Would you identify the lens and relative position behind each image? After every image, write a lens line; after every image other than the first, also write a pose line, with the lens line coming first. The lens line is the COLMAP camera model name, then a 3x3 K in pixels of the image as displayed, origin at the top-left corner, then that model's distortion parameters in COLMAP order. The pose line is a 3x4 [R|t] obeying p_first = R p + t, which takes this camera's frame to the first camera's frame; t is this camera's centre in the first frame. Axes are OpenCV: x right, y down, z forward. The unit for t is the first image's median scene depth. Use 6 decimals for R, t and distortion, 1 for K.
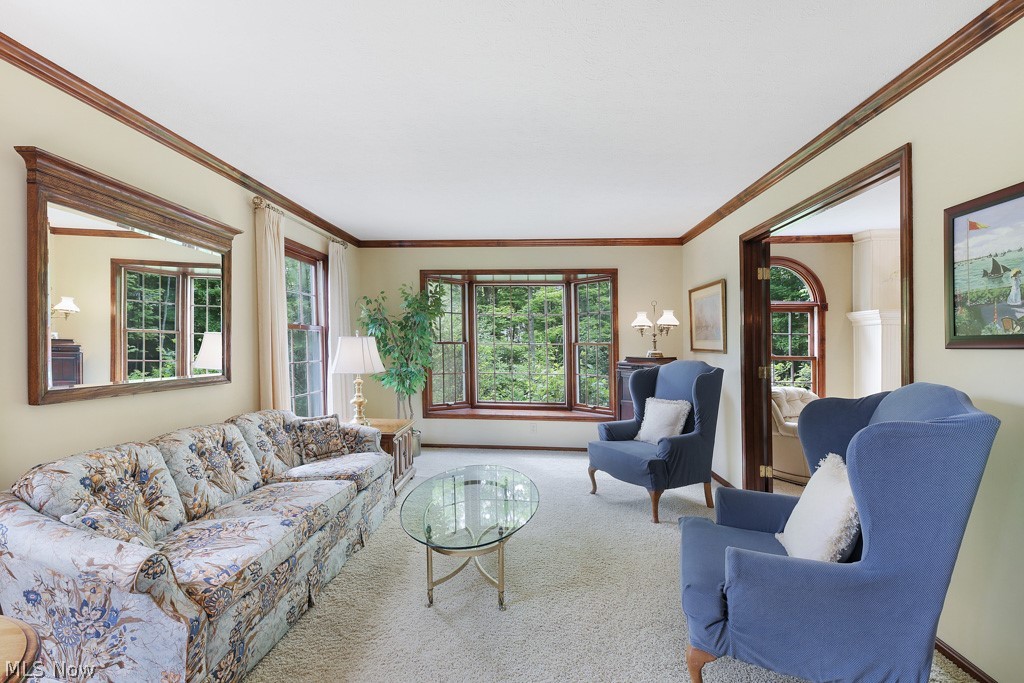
lens RADIAL K [[458.9, 0, 512.0], [0, 458.9, 341.5], [0, 0, 1]] dist [0.001389, -0.004397]
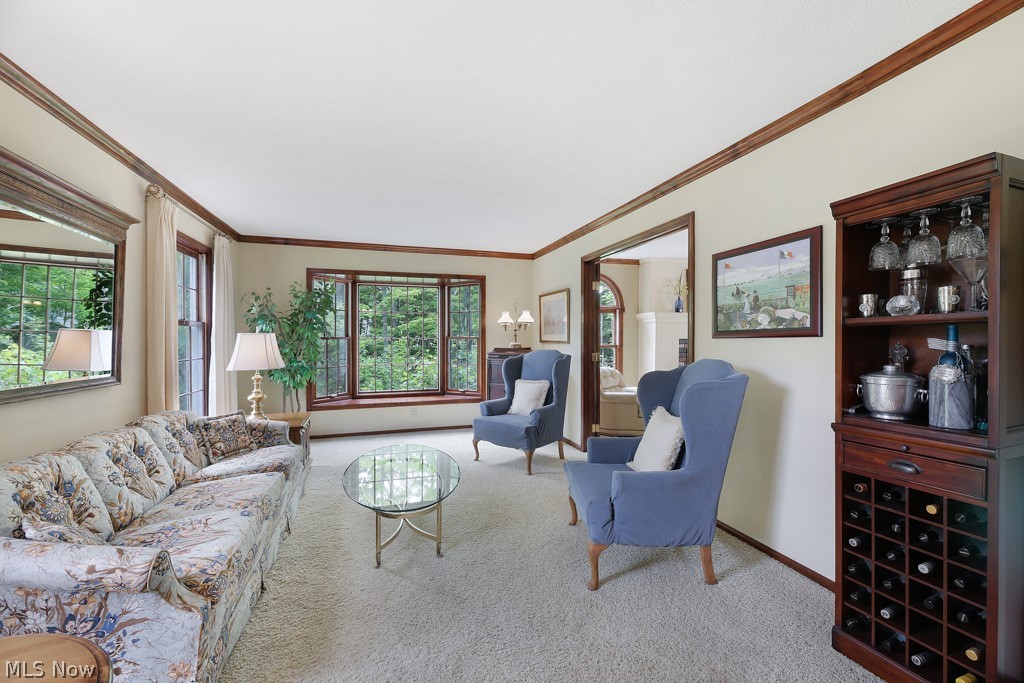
lens RADIAL K [[397.9, 0, 536.3], [0, 397.9, 336.4], [0, 0, 1]] dist [-0.000801, -0.005212]
pose [[0.916971, -0.009535, 0.398840, -0.168886], [0.008726, 0.999955, 0.003843, -0.001574], [-0.398859, -0.000044, 0.917012, -0.056530]]
